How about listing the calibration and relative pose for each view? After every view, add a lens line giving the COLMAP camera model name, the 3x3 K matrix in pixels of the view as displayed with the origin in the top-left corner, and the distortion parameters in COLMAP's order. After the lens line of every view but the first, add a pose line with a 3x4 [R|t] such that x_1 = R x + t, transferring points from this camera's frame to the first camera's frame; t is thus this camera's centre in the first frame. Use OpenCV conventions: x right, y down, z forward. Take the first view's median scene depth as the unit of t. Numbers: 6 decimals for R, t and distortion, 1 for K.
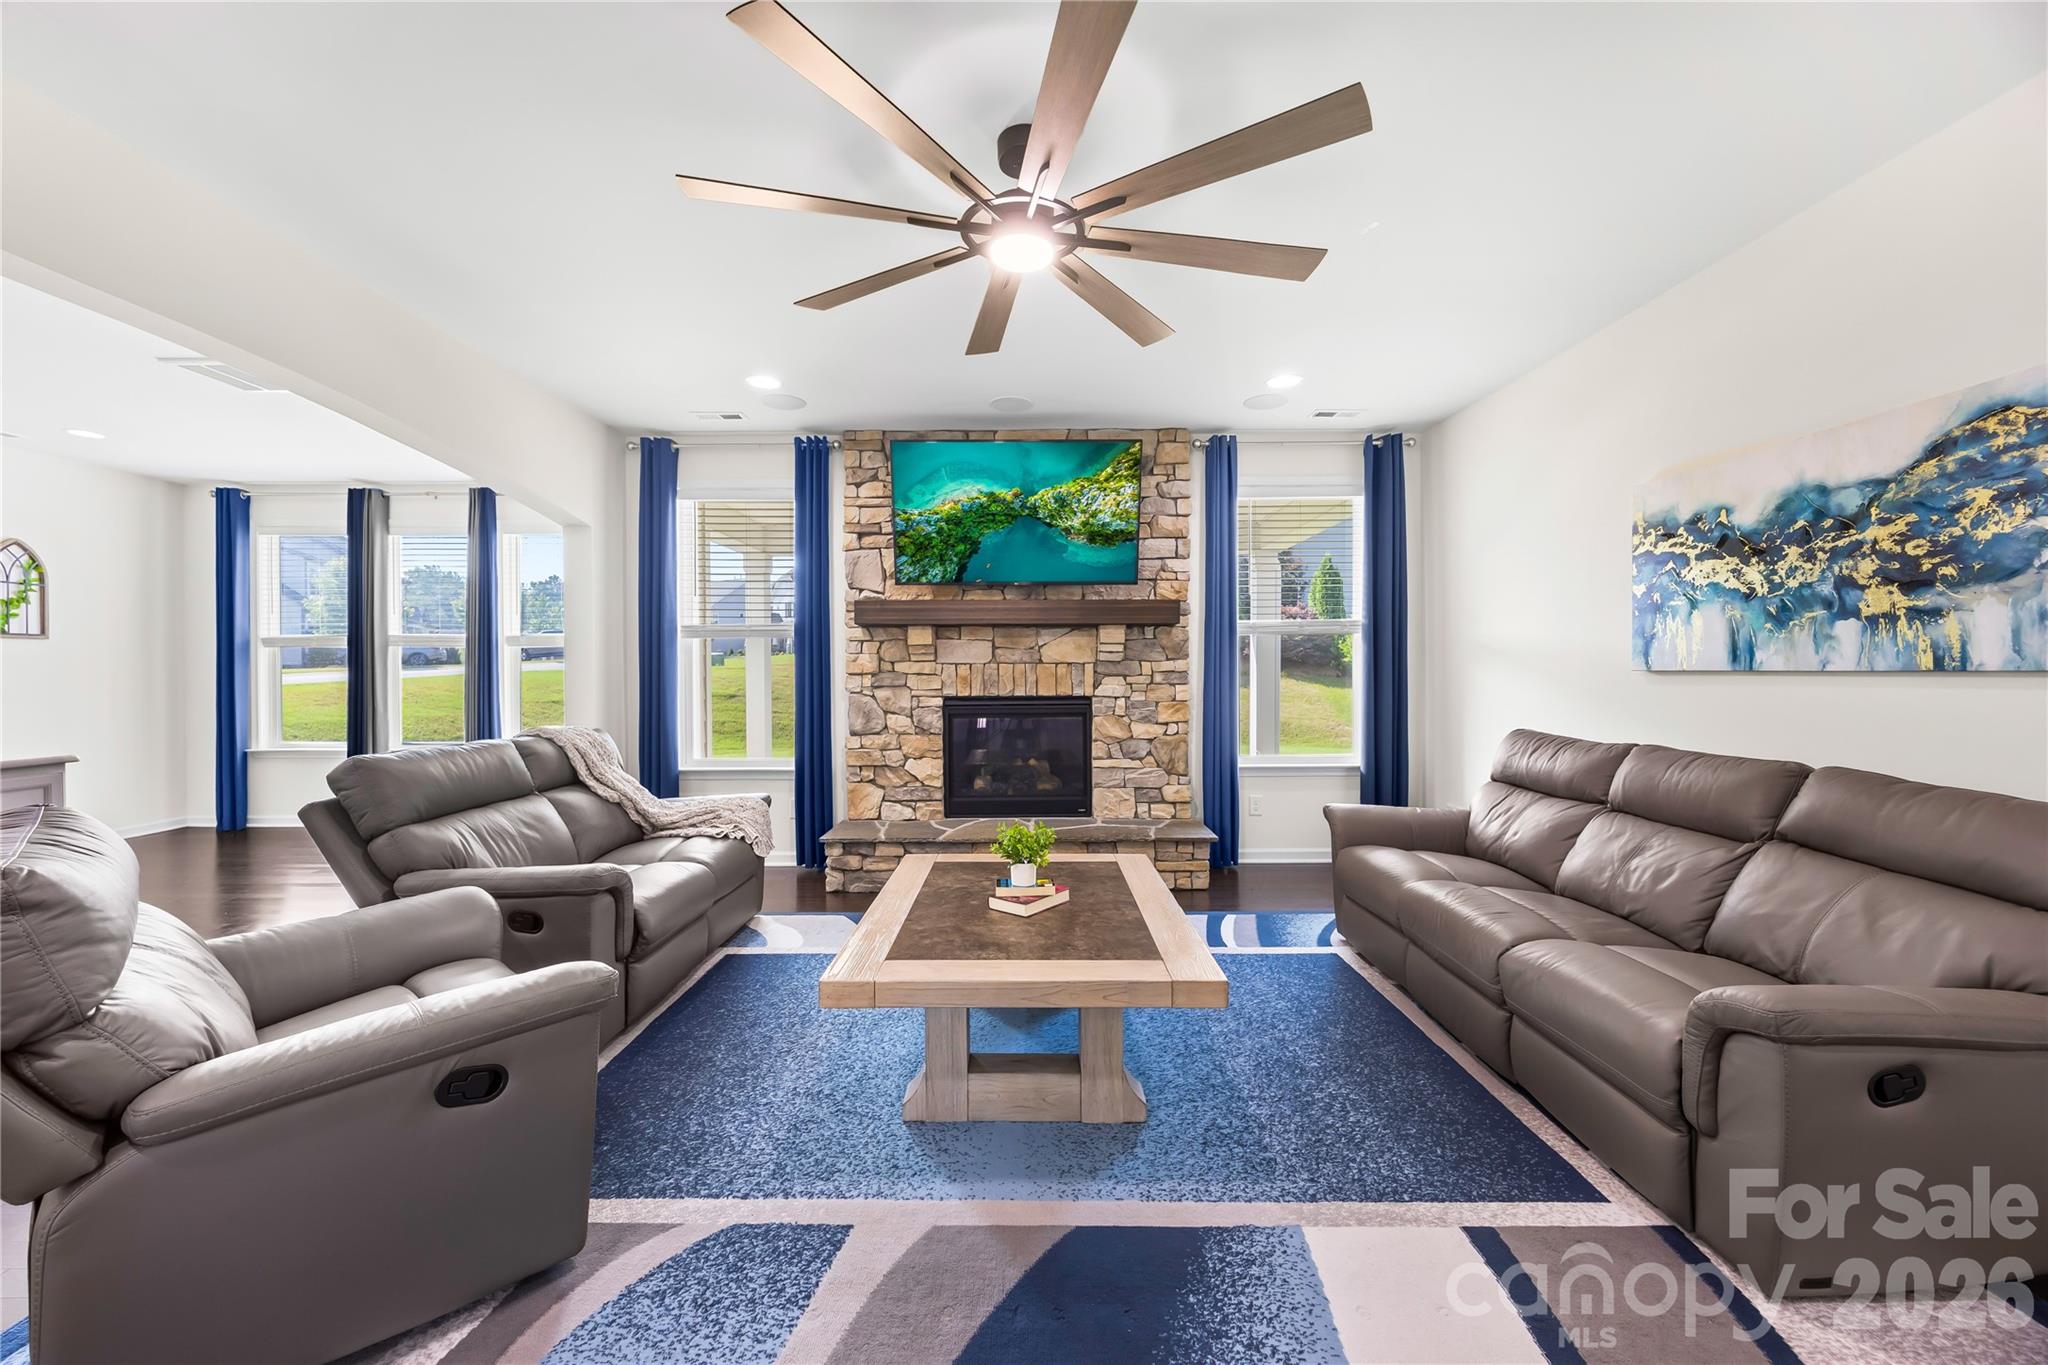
lens RADIAL K [[783.5, 0, 1024.1], [0, 783.5, 679.4], [0, 0, 1]] dist [-0.003123, 0.000677]
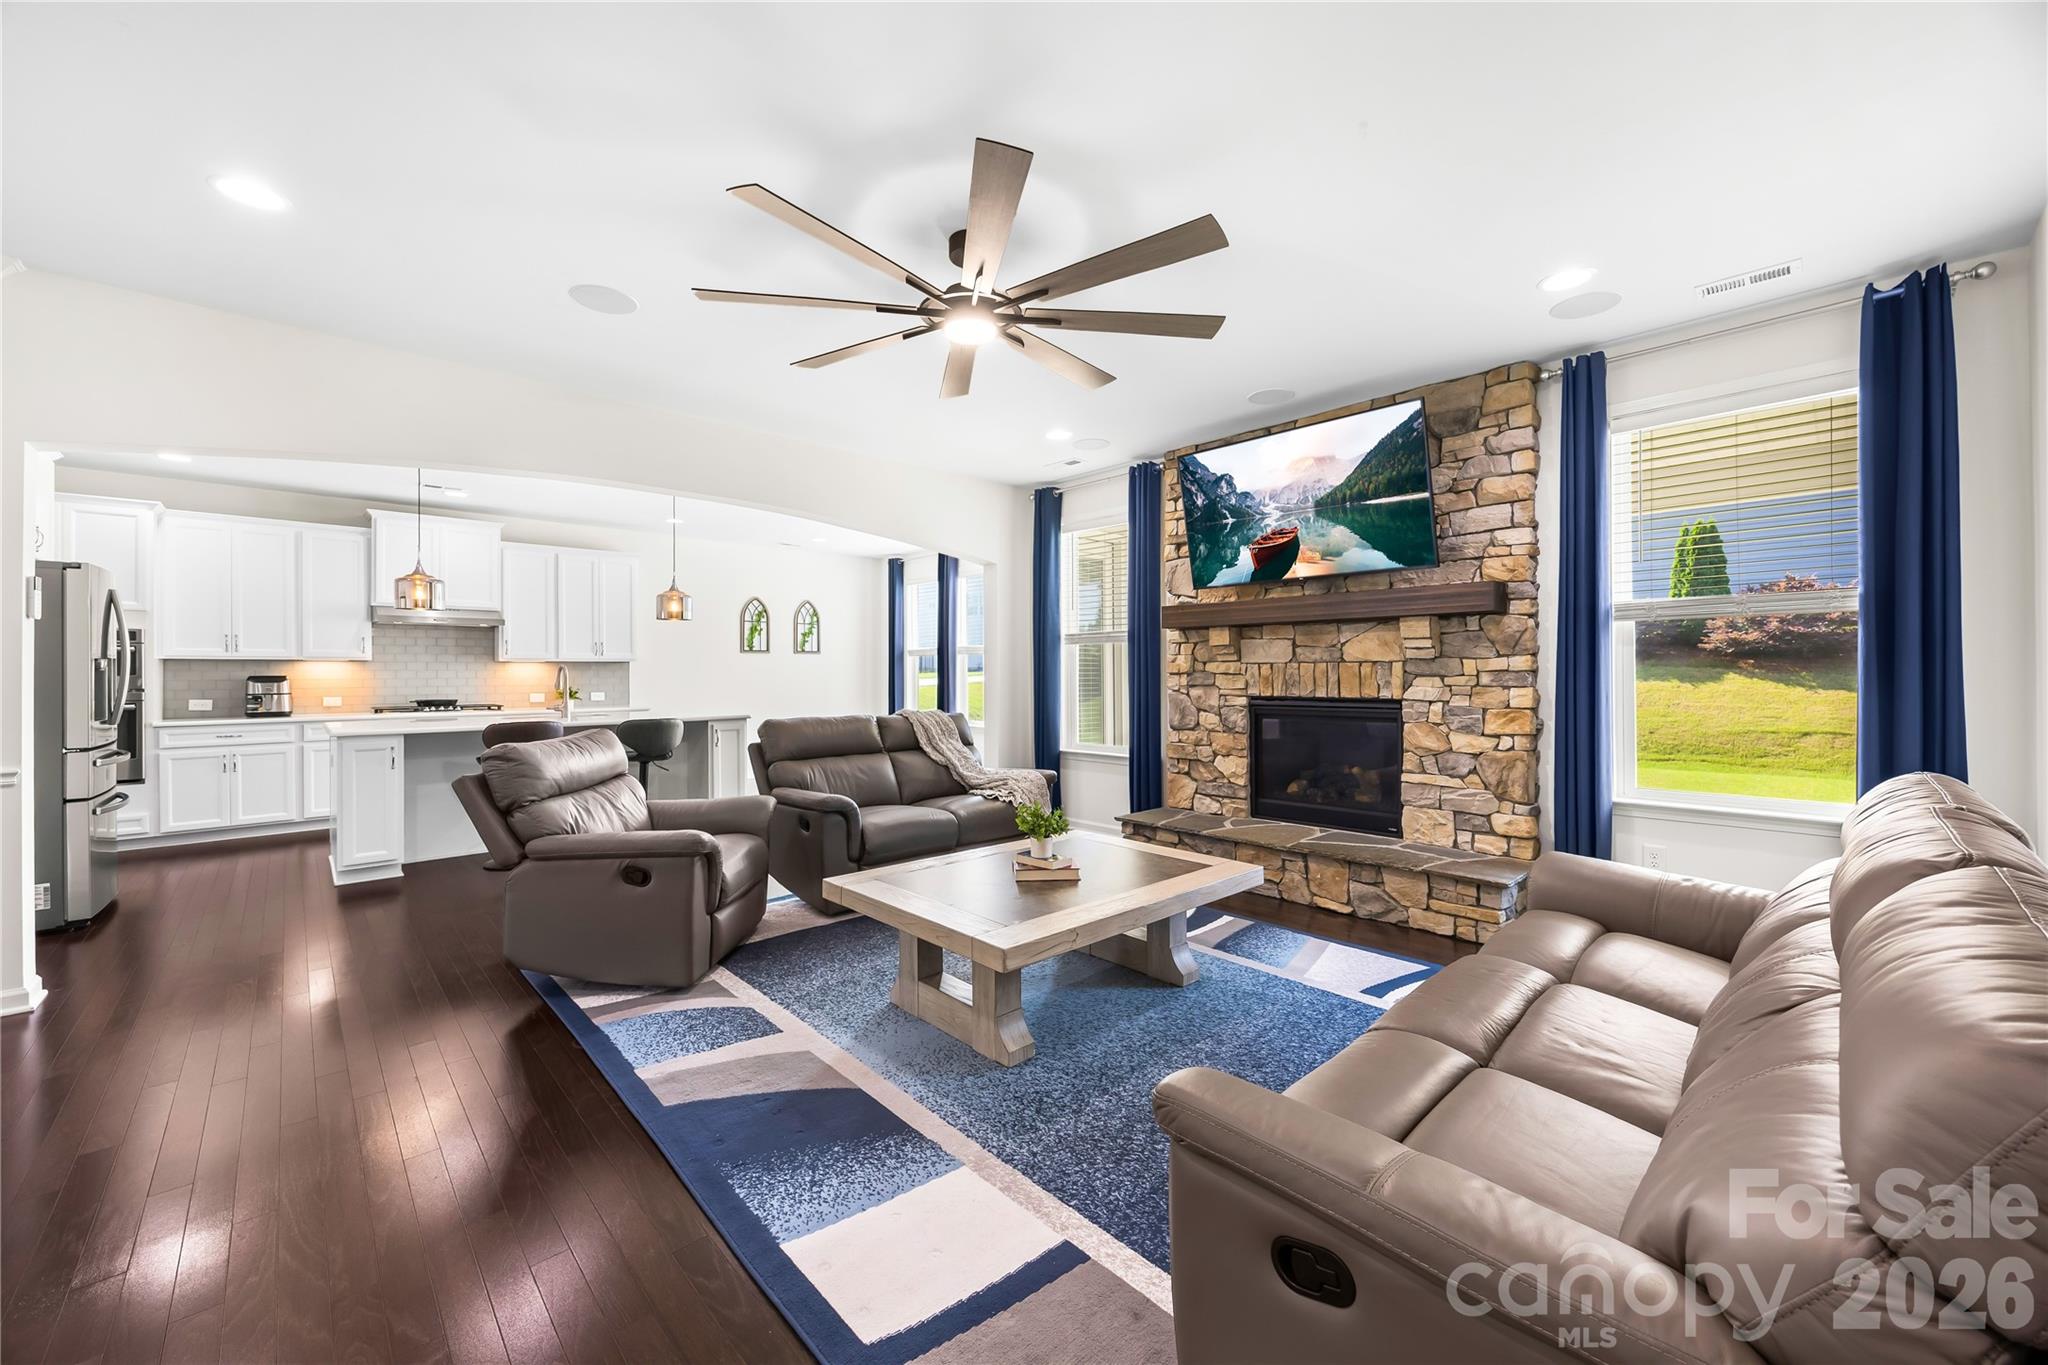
lens RADIAL K [[783.5, 0, 1020.8], [0, 783.5, 672.7], [0, 0, 1]] dist [-0.003123, 0.000677]
pose [[0.684642, 0.000630, -0.728880, 0.436318], [-0.006349, 0.999967, -0.005099, -0.001190], [0.728852, 0.008118, 0.684623, 0.100378]]
